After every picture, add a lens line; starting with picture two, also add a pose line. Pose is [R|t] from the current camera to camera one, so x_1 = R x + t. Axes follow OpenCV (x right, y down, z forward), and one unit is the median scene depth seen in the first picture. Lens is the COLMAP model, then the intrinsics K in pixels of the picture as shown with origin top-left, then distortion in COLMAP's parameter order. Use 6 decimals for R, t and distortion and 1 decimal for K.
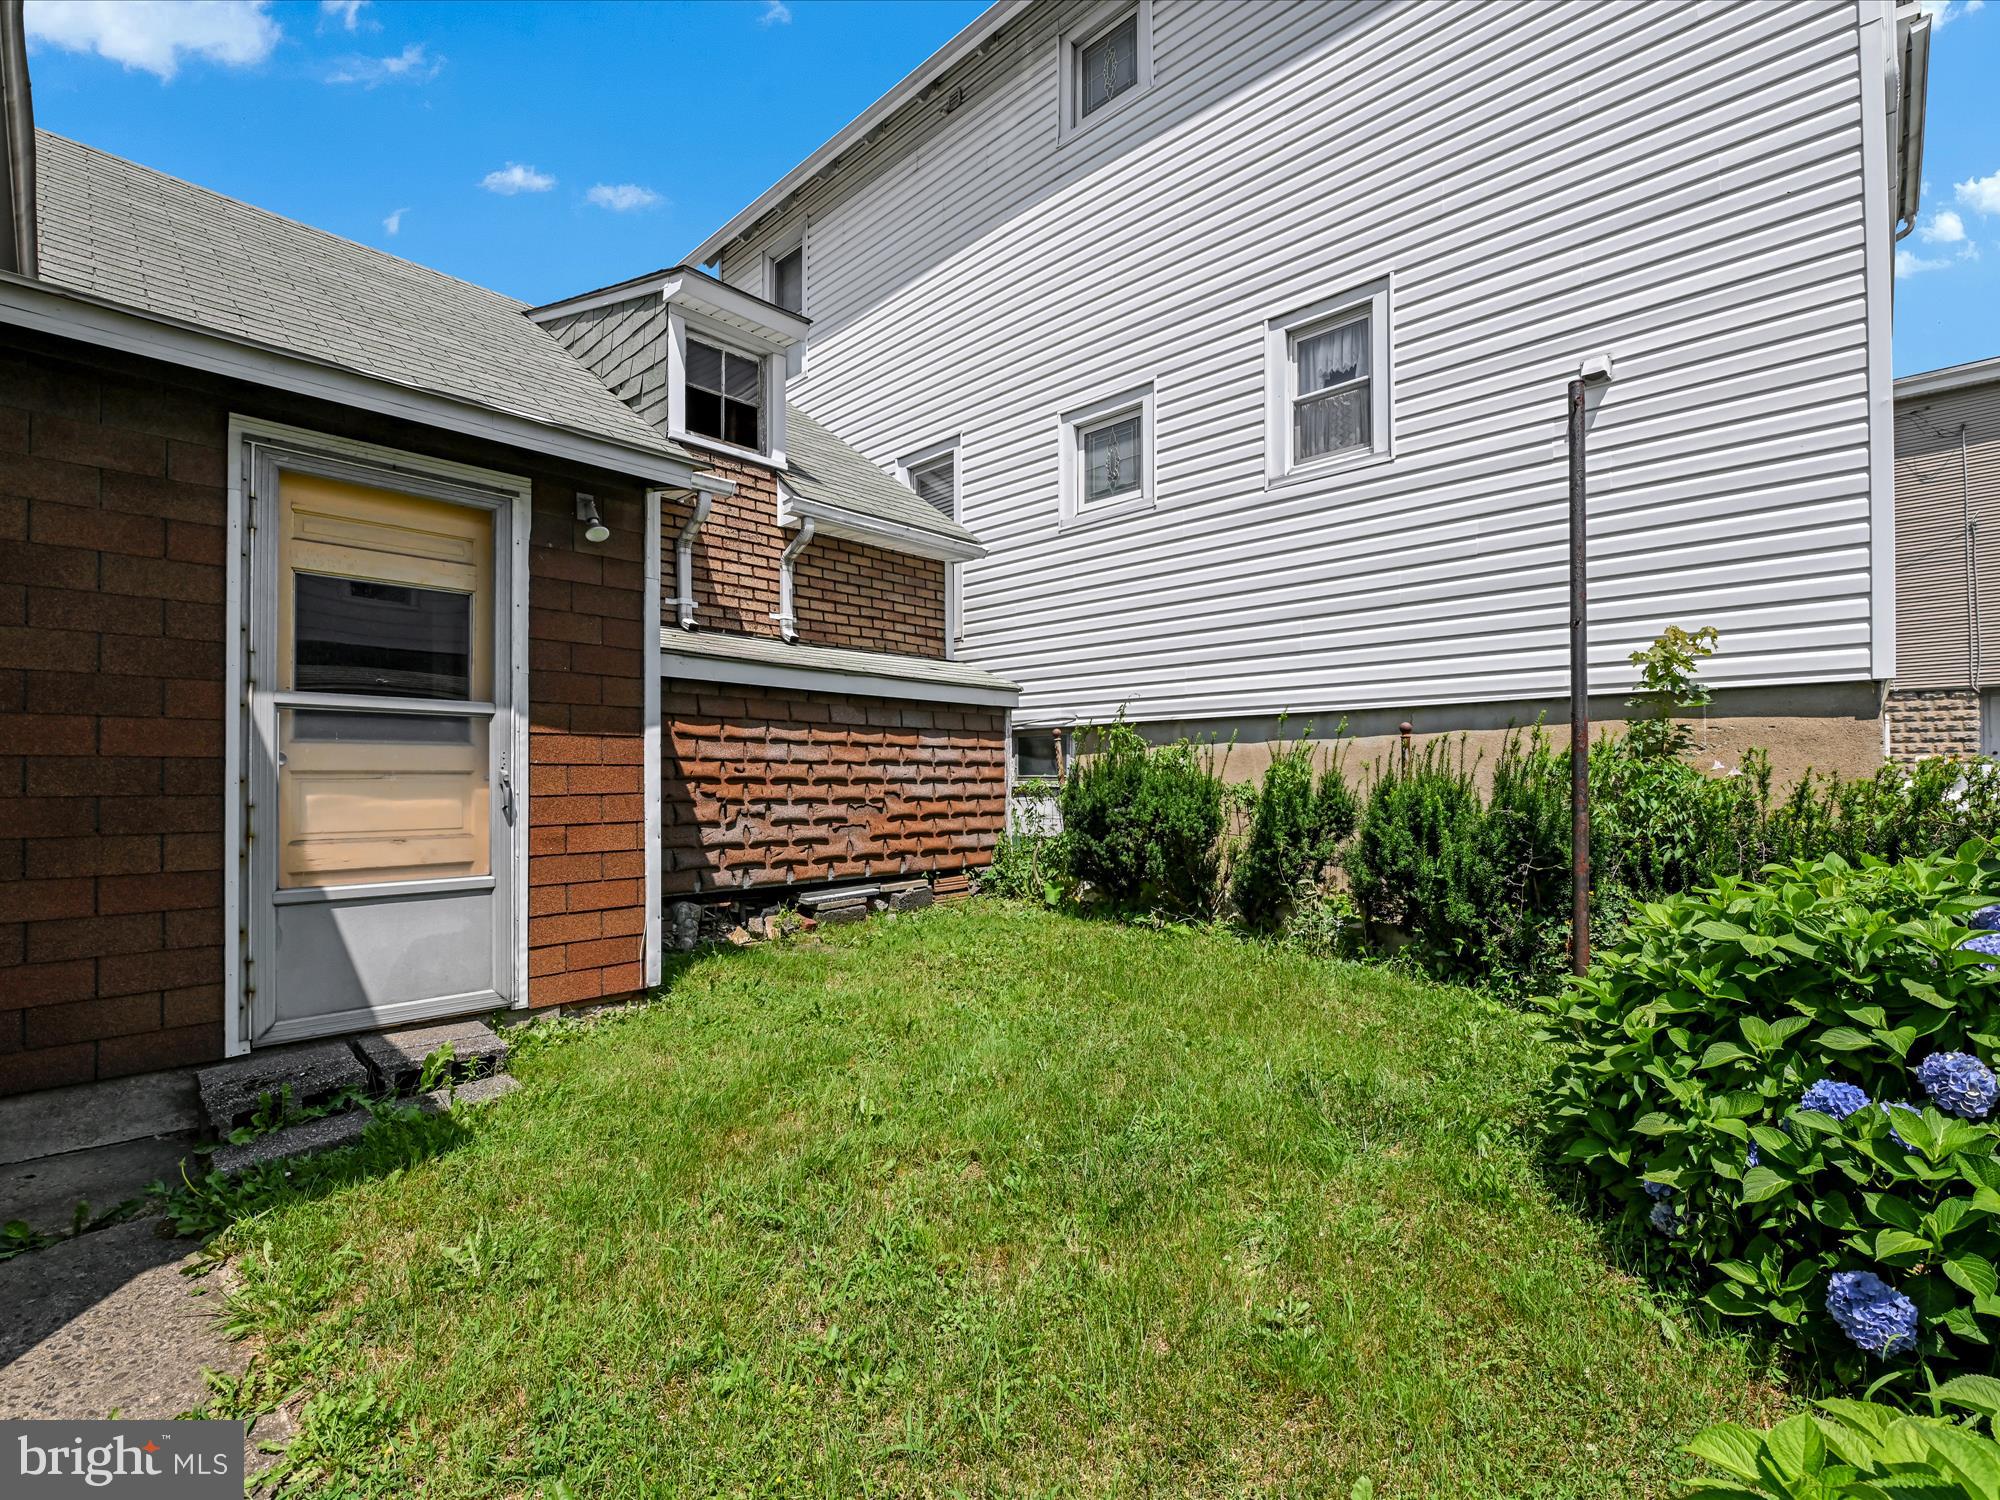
lens RADIAL K [[926.4, 0, 1005.0], [0, 926.4, 760.1], [0, 0, 1]] dist [-0.002549, -0.001561]
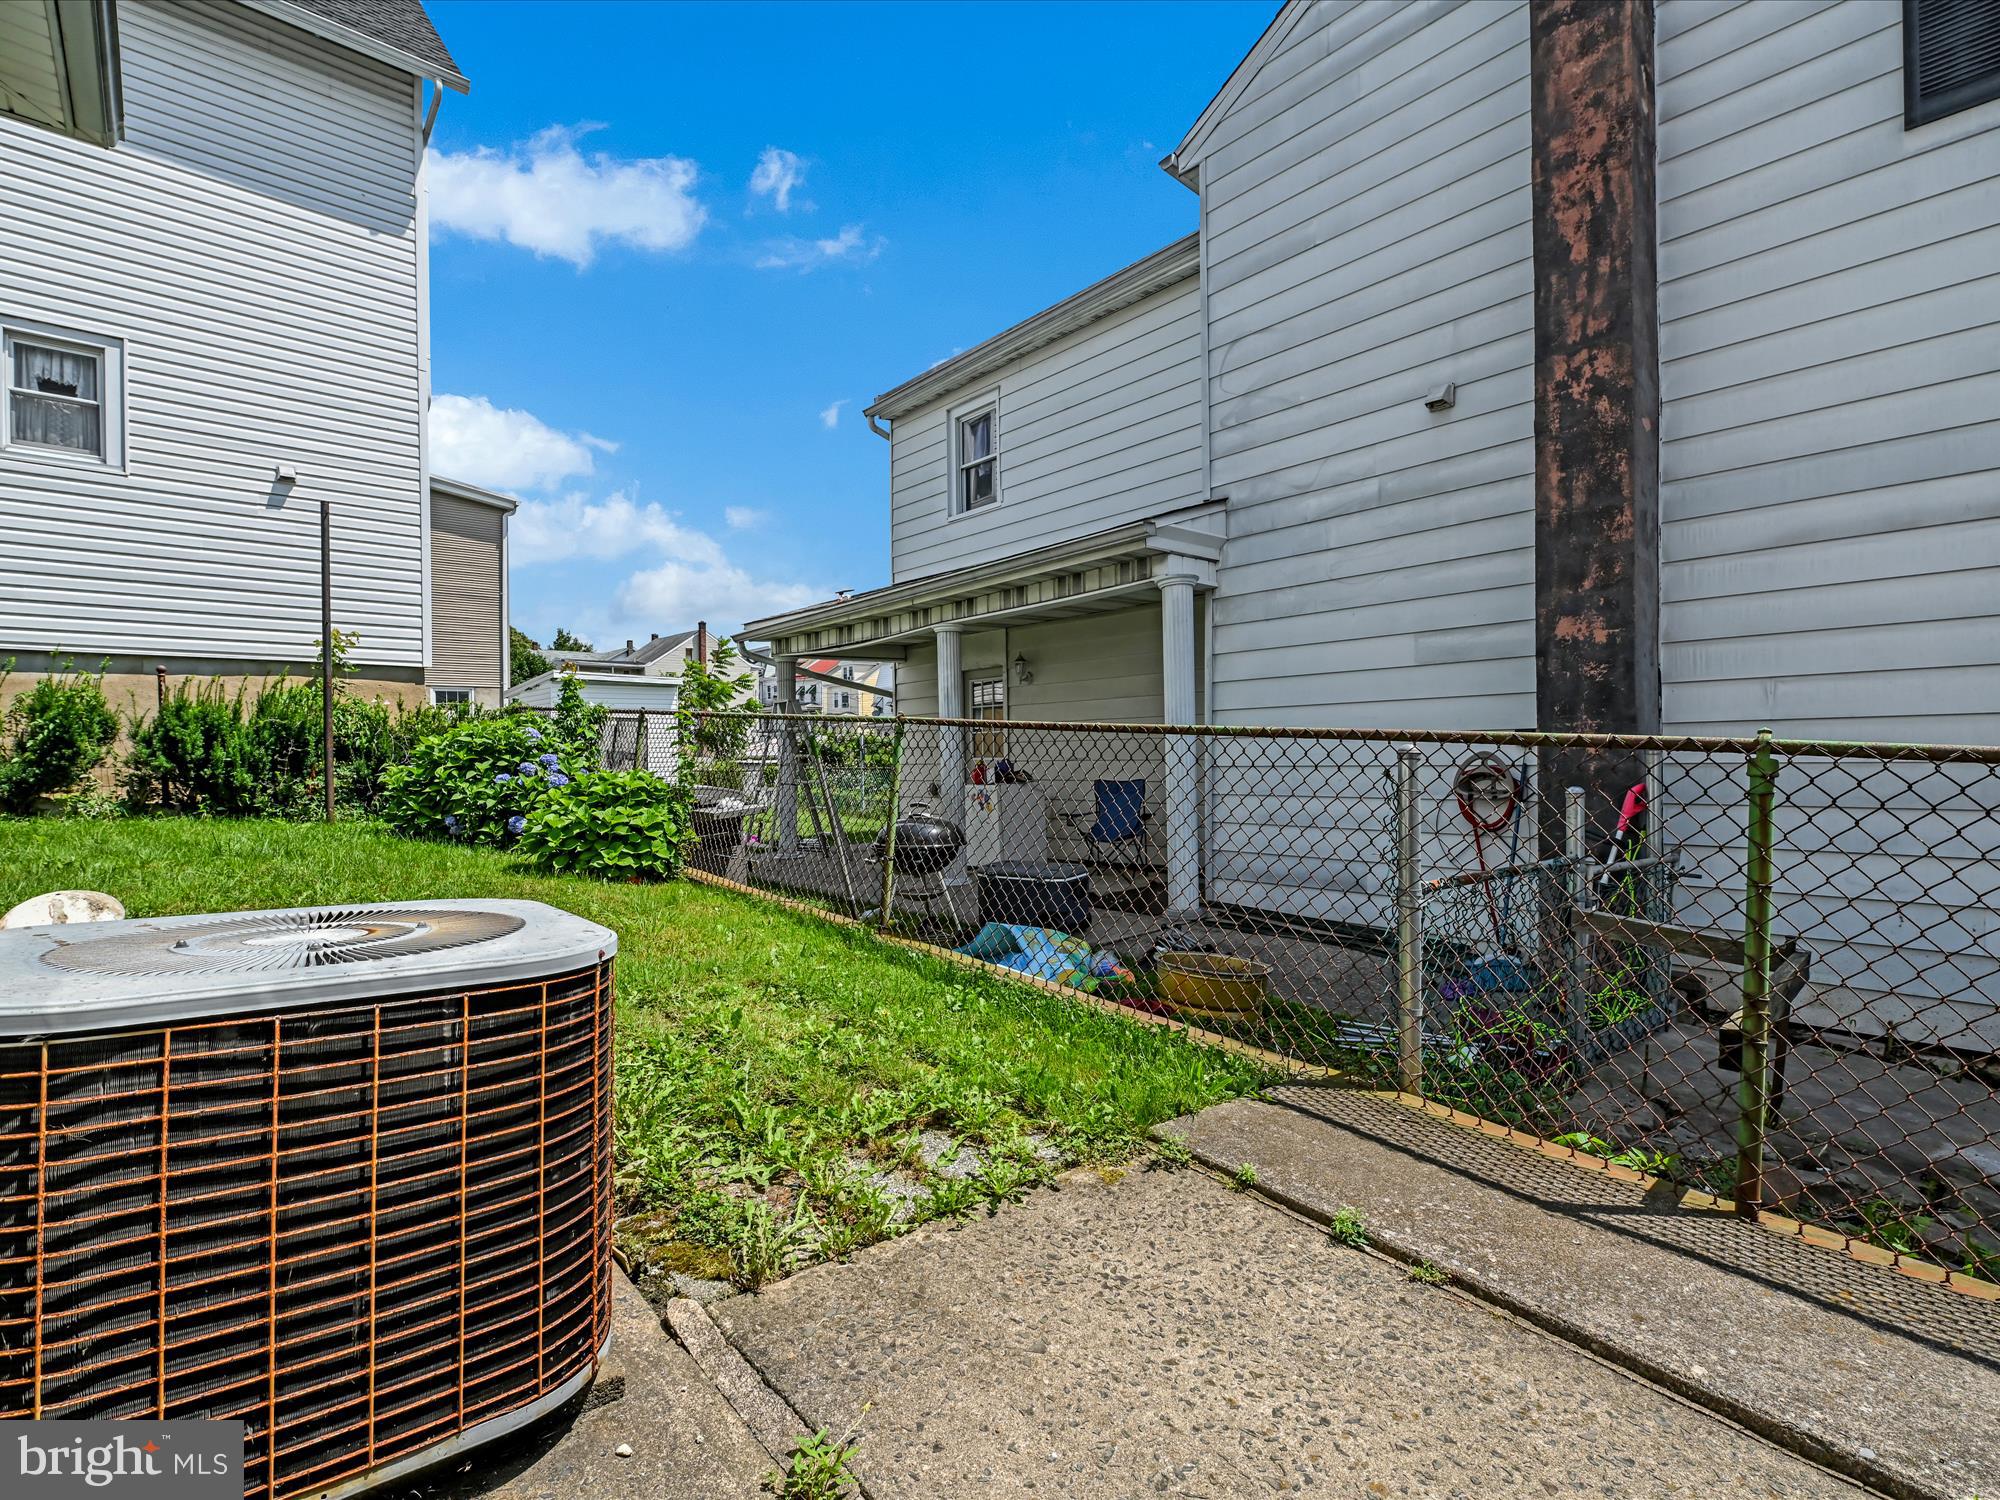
lens RADIAL K [[962.7, 0, 1009.6], [0, 962.7, 754.1], [0, 0, 1]] dist [0.005463, 0.000287]
pose [[0.085427, 0.008465, 0.996308, -0.653877], [-0.001662, 0.999964, -0.008354, 0.073033], [-0.996343, -0.000942, 0.085438, -0.315281]]
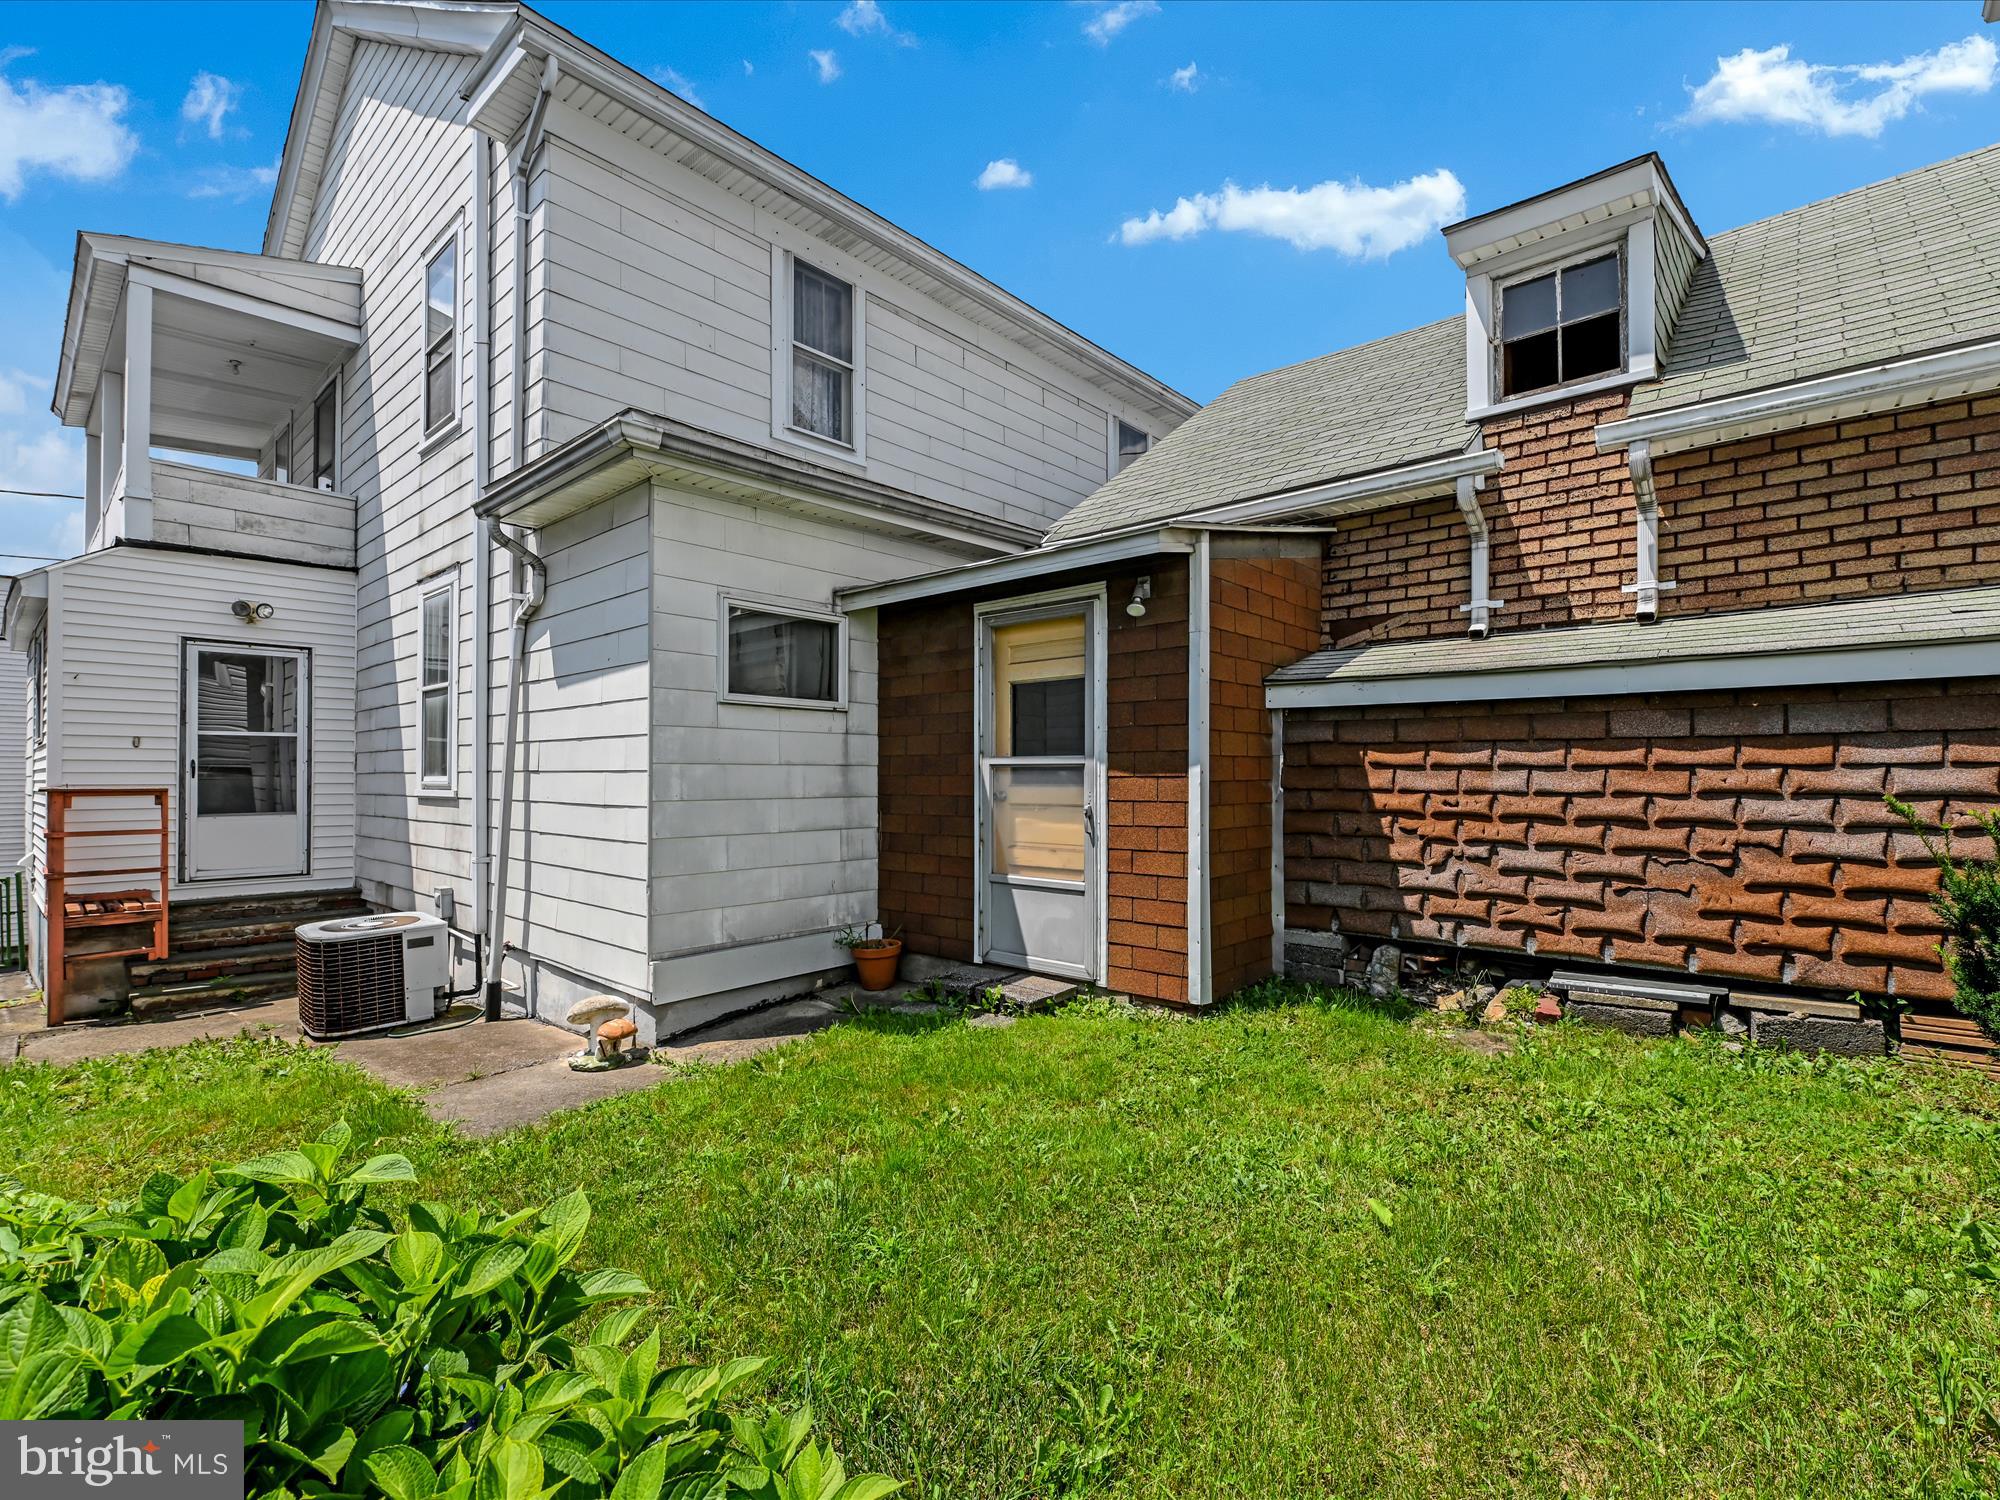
lens RADIAL K [[926.4, 0, 992.7], [0, 926.4, 757.1], [0, 0, 1]] dist [-0.002549, -0.001561]
pose [[0.014723, -0.018428, -0.999722, 0.543109], [0.022836, 0.999576, -0.018089, -0.025412], [0.999631, -0.022563, 0.015137, 0.568376]]
